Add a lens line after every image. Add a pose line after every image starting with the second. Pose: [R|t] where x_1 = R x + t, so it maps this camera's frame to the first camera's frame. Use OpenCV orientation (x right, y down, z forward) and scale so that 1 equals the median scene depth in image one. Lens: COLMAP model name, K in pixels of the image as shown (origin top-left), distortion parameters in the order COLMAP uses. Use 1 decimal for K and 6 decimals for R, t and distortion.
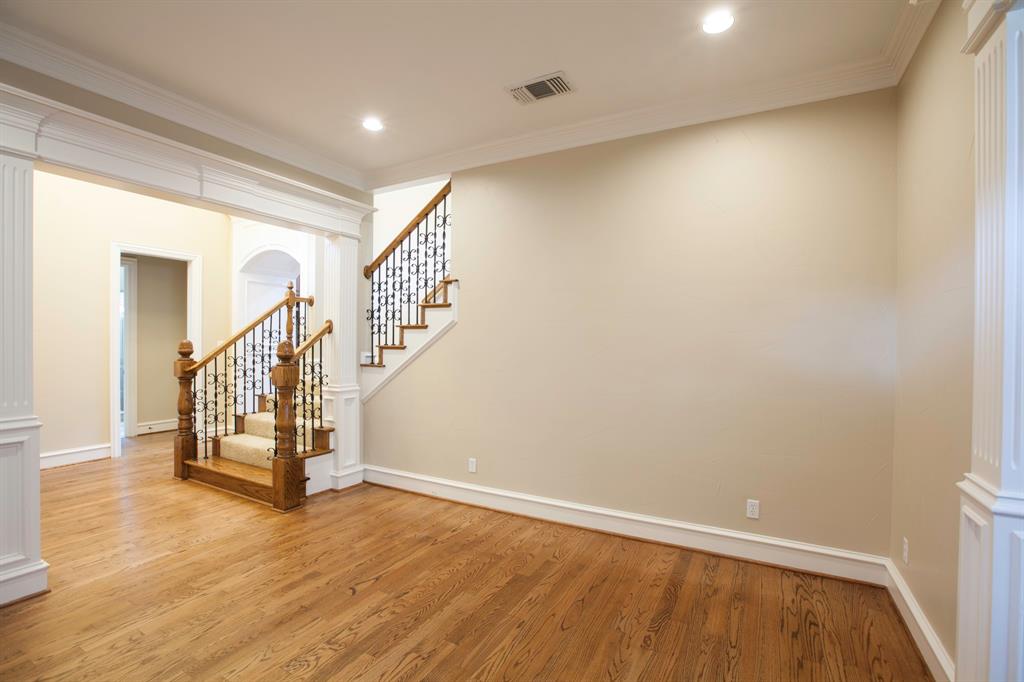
lens RADIAL K [[470.7, 0, 506.3], [0, 470.7, 341.0], [0, 0, 1]] dist [-0.038643, 0.014804]
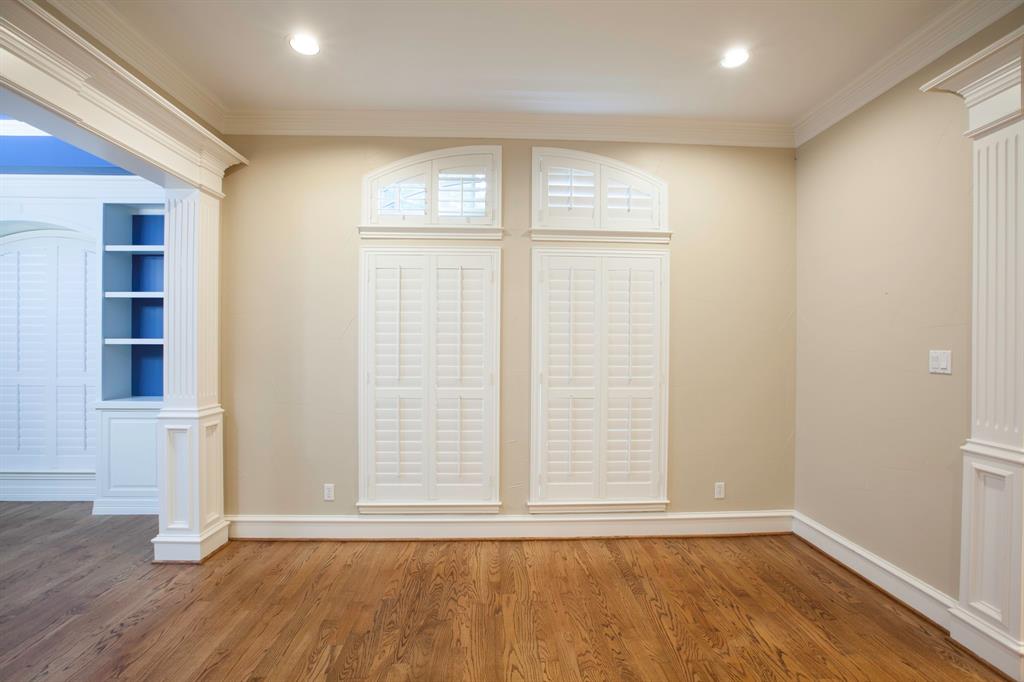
lens RADIAL K [[470.7, 0, 506.4], [0, 470.7, 343.2], [0, 0, 1]] dist [-0.038643, 0.014804]
pose [[0.846680, 0.004654, 0.532081, -0.405495], [-0.005354, 0.999986, -0.000227, -0.001568], [-0.532075, -0.002657, 0.846693, 0.225881]]
